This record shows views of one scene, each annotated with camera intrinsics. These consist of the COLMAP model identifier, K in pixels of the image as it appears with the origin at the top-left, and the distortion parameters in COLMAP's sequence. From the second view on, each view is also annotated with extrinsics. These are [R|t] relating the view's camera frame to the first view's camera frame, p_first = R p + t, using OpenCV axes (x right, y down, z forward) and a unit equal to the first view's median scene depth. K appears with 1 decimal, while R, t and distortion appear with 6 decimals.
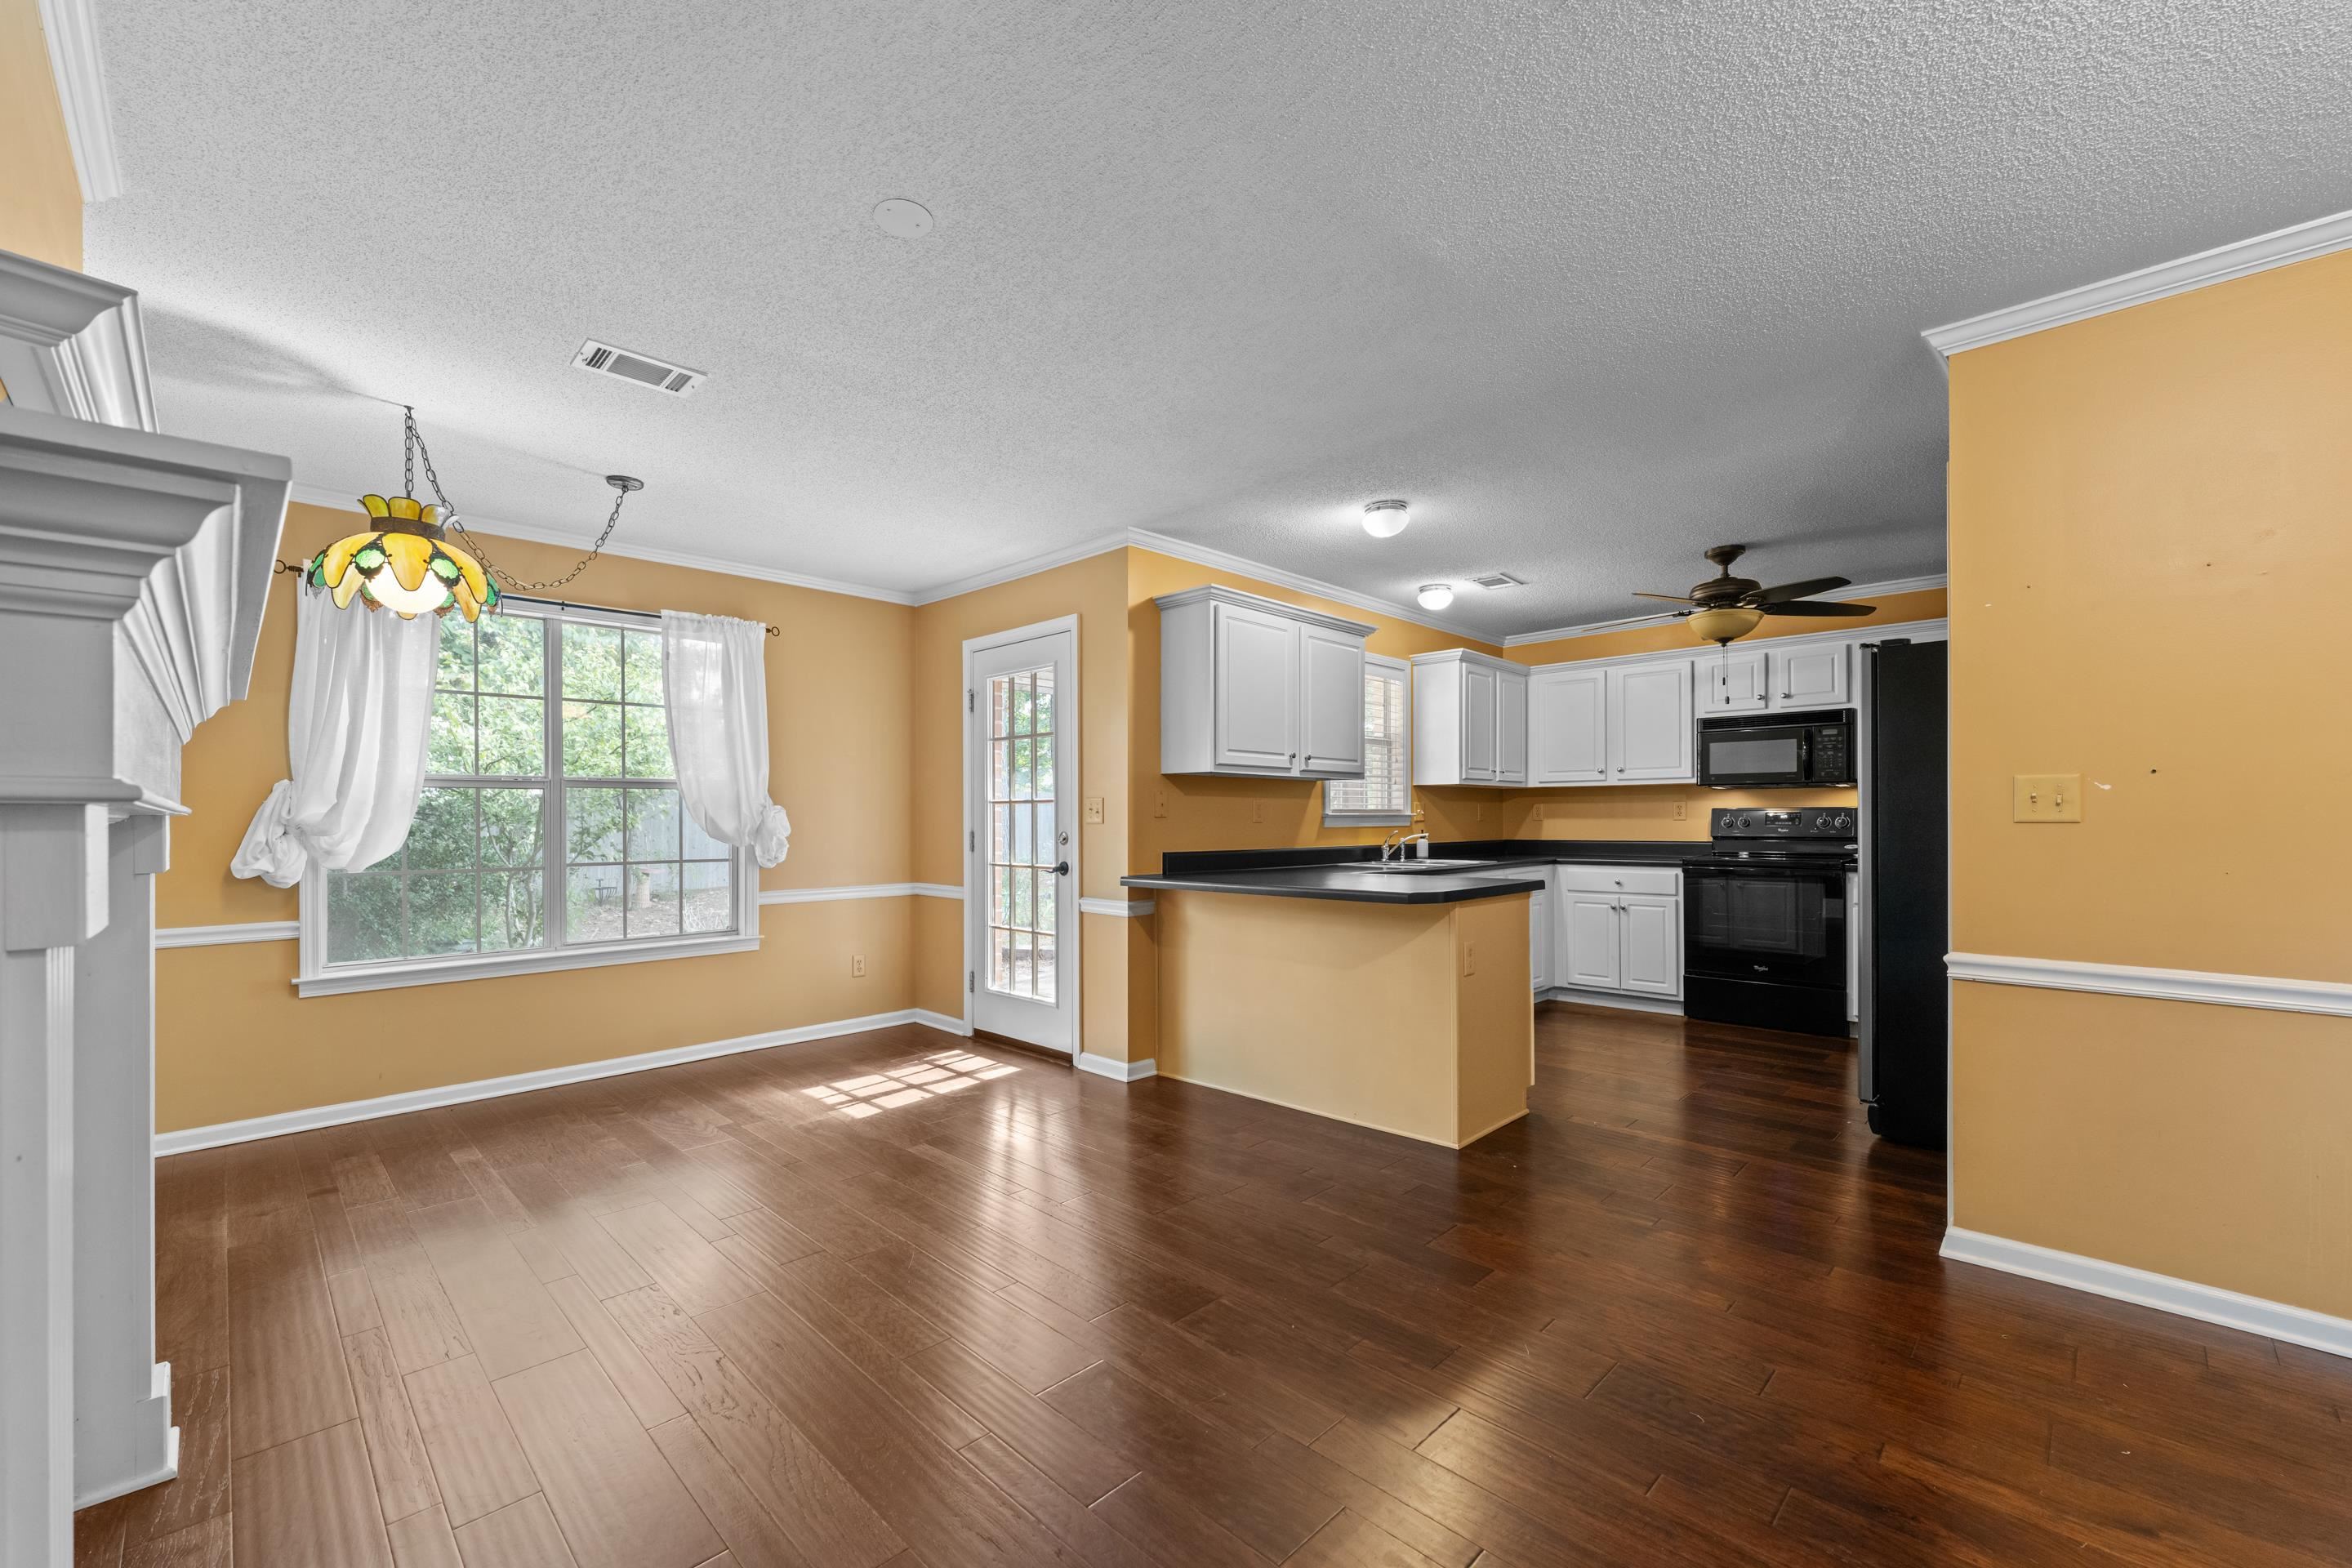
lens RADIAL K [[945.6, 0, 1159.9], [0, 945.6, 821.5], [0, 0, 1]] dist [-0.000838, -0.000187]
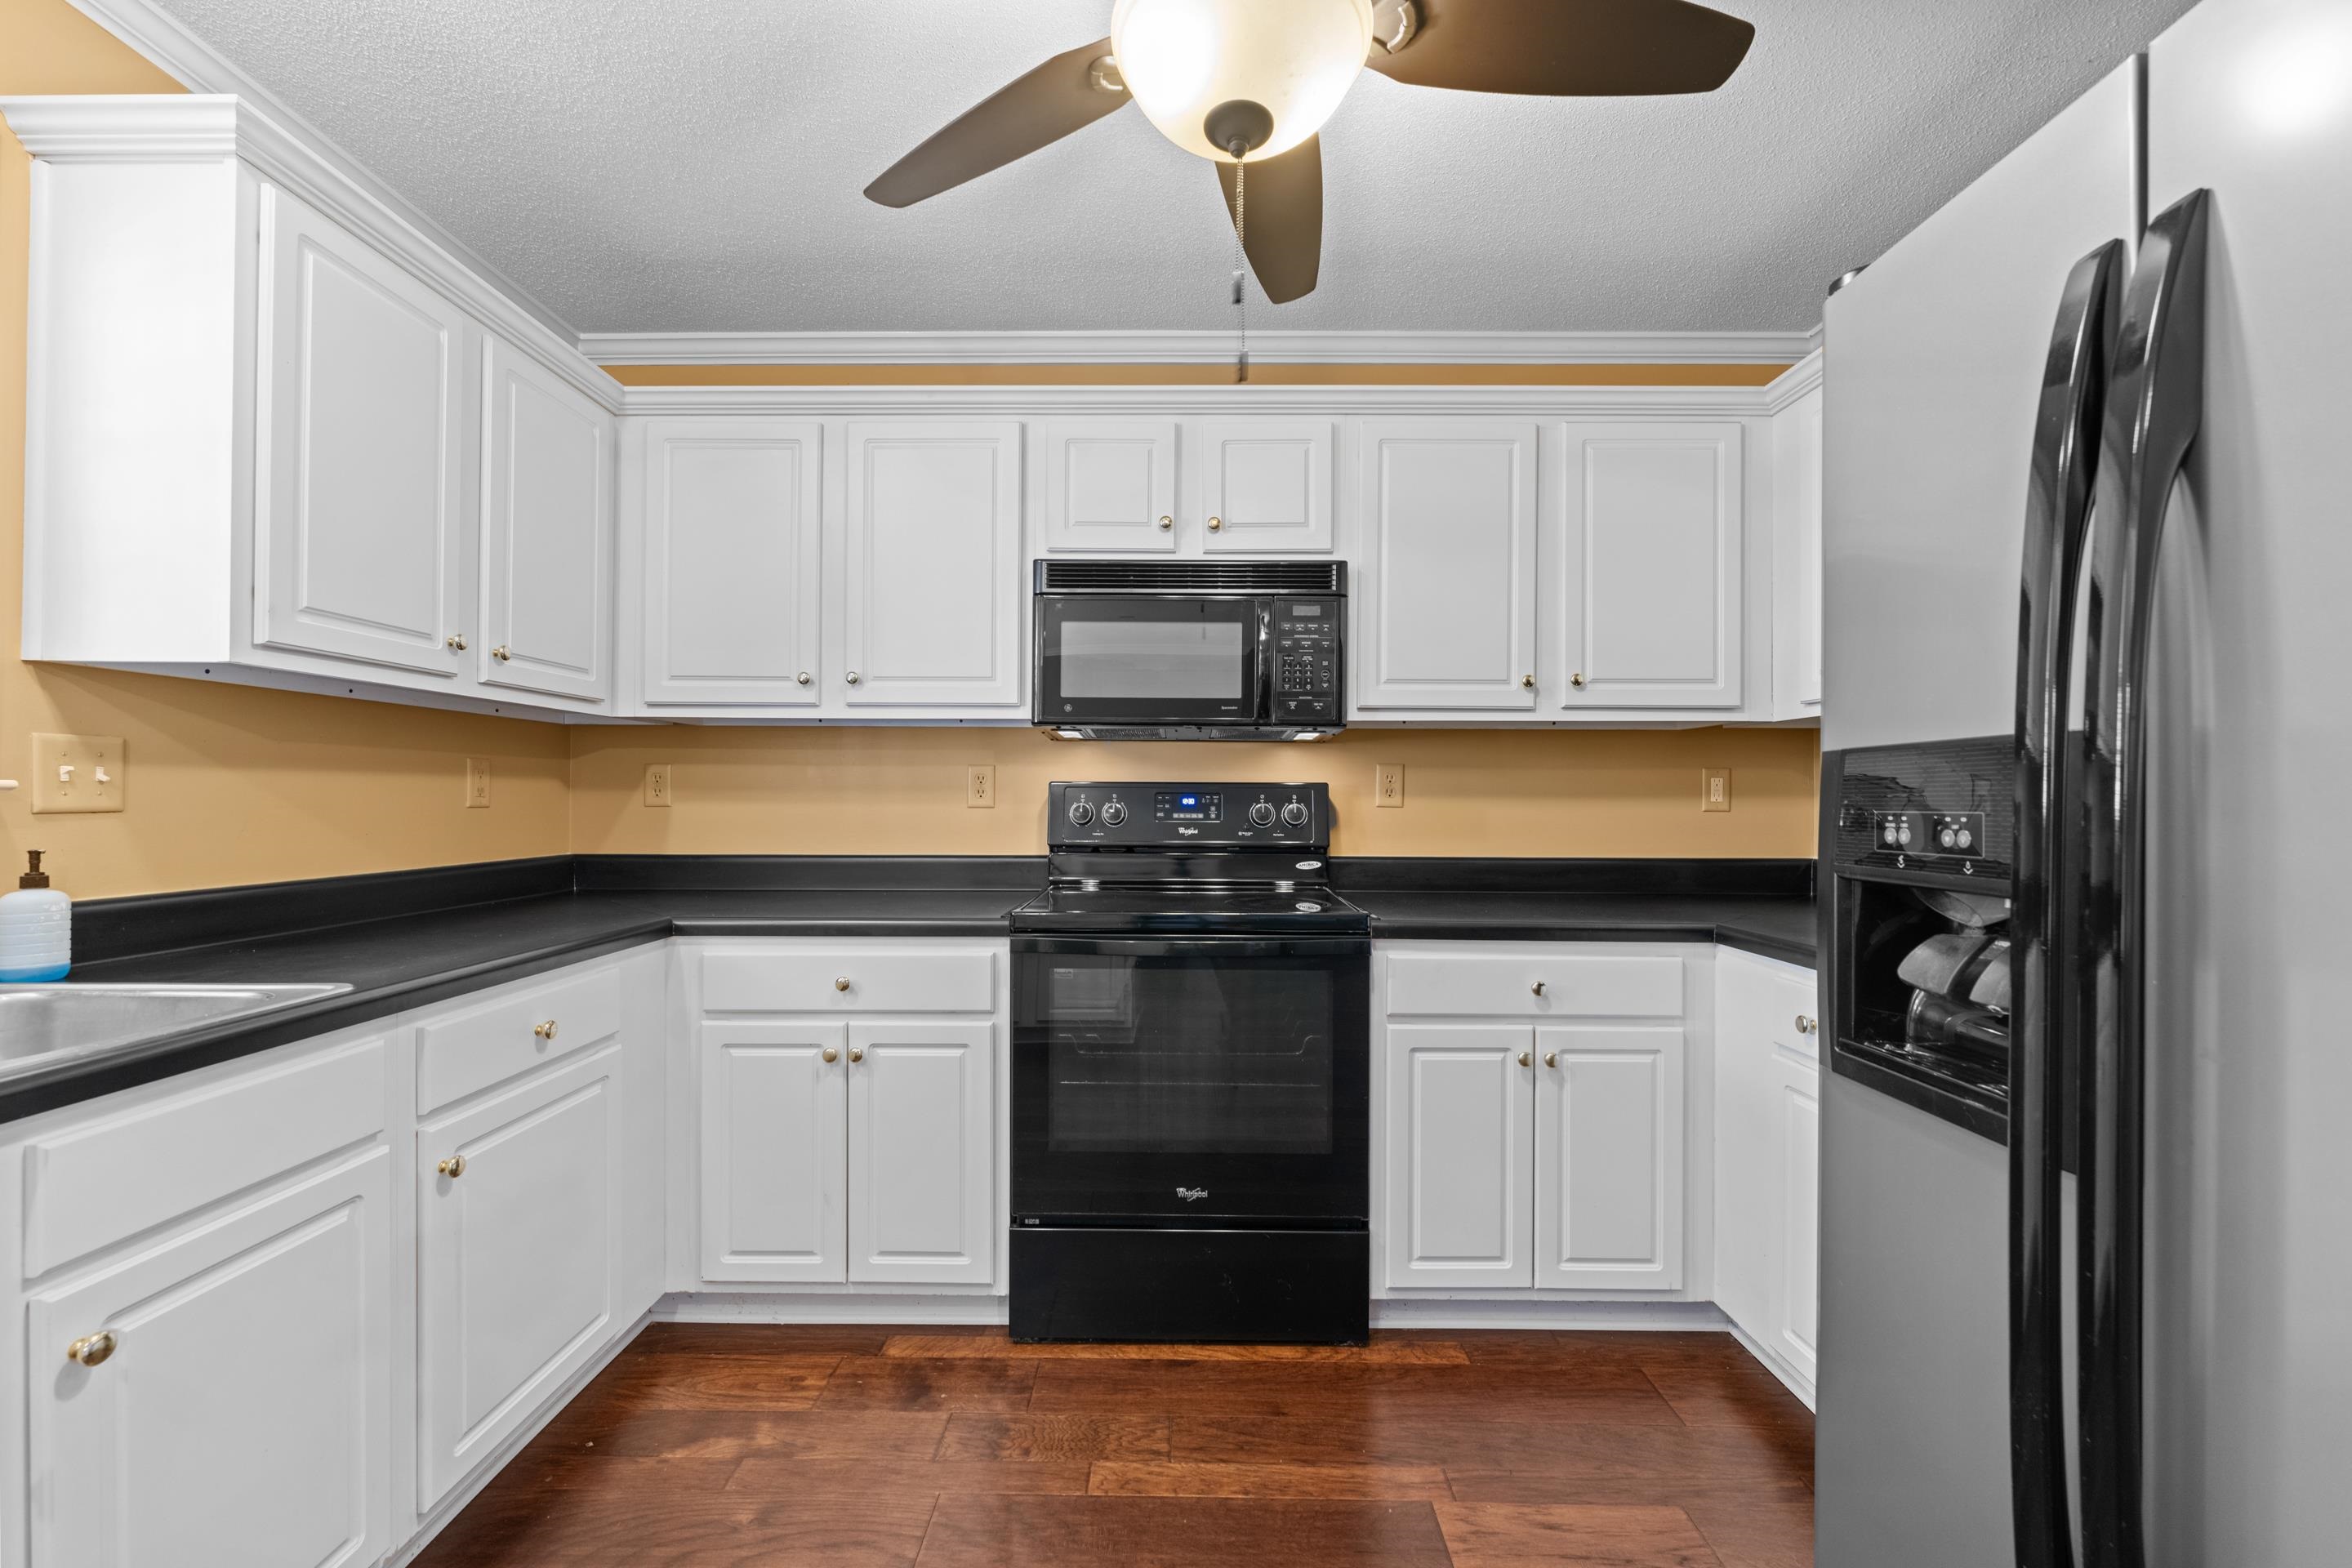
lens RADIAL K [[945.6, 0, 1174.6], [0, 945.6, 792.7], [0, 0, 1]] dist [-0.000838, -0.000187]
pose [[0.713534, 0.011057, 0.700533, 0.372290], [-0.006968, 0.999938, -0.008684, -0.006037], [-0.700586, 0.001315, 0.713567, 0.758170]]
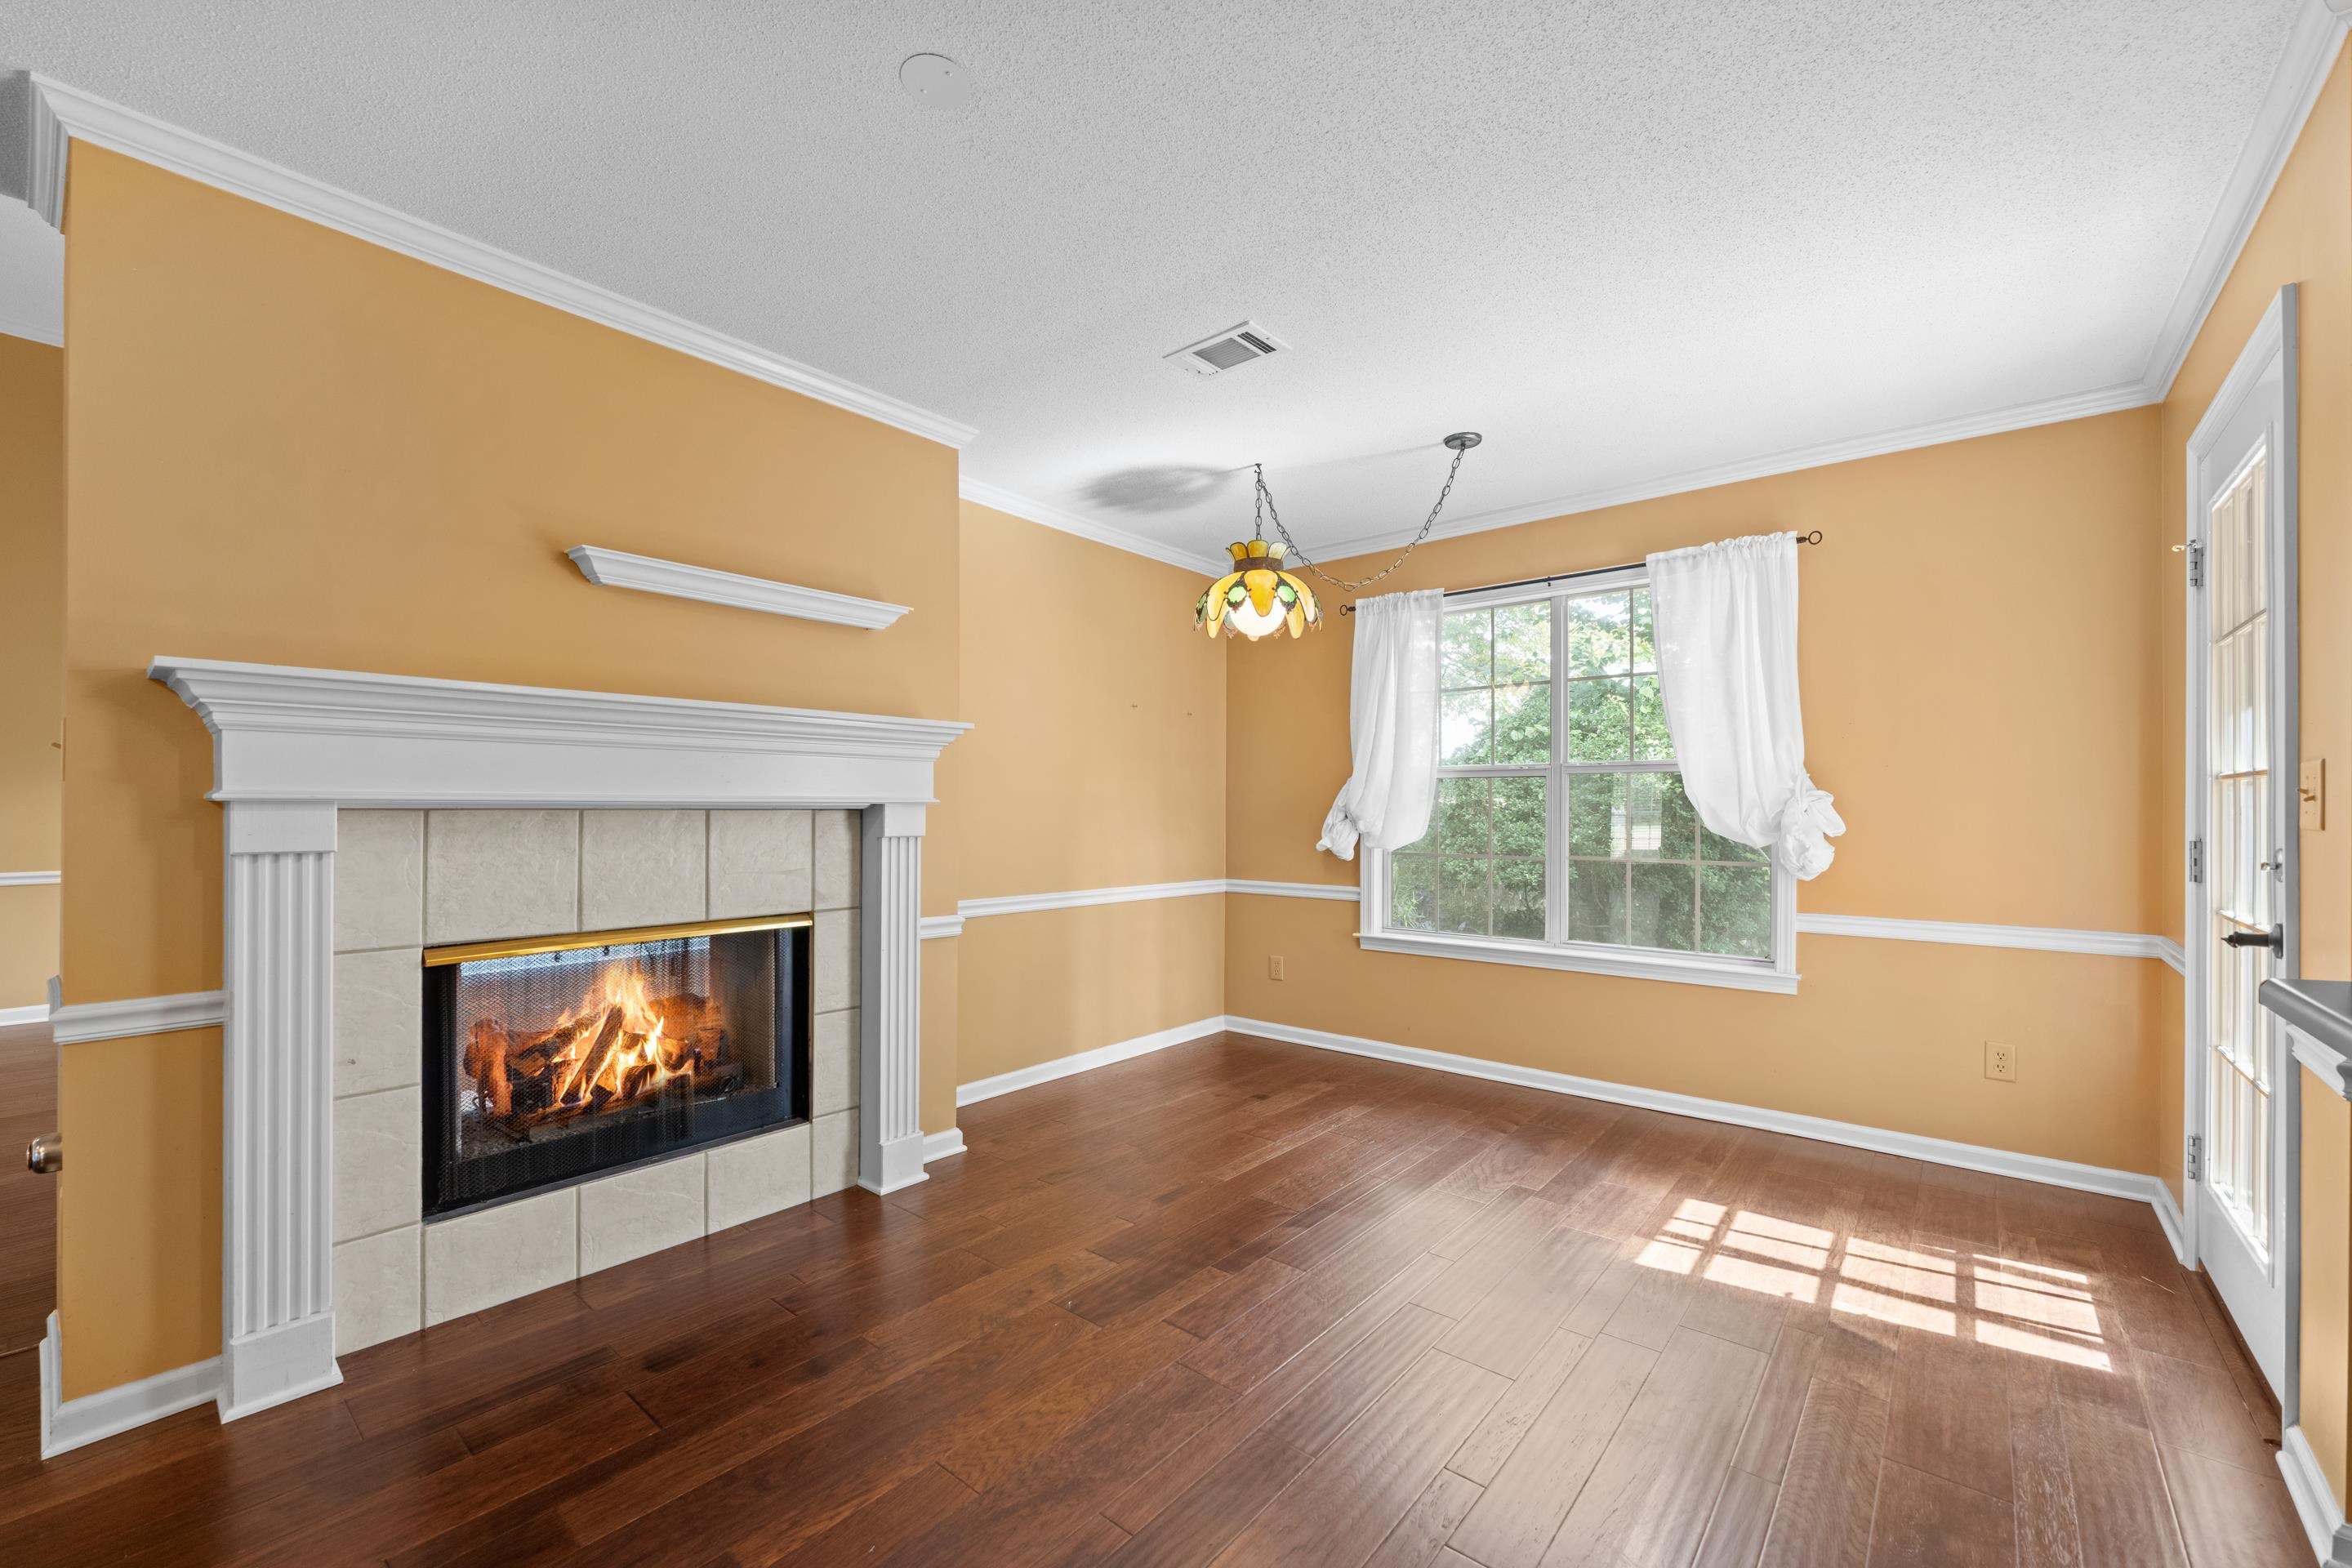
lens RADIAL K [[945.6, 0, 1167.3], [0, 945.6, 806.3], [0, 0, 1]] dist [-0.000838, -0.000187]
pose [[0.084901, 0.004352, -0.996380, 0.231174], [-0.006405, 0.999972, 0.003822, -0.004565], [0.996369, 0.006058, 0.084926, 0.455820]]
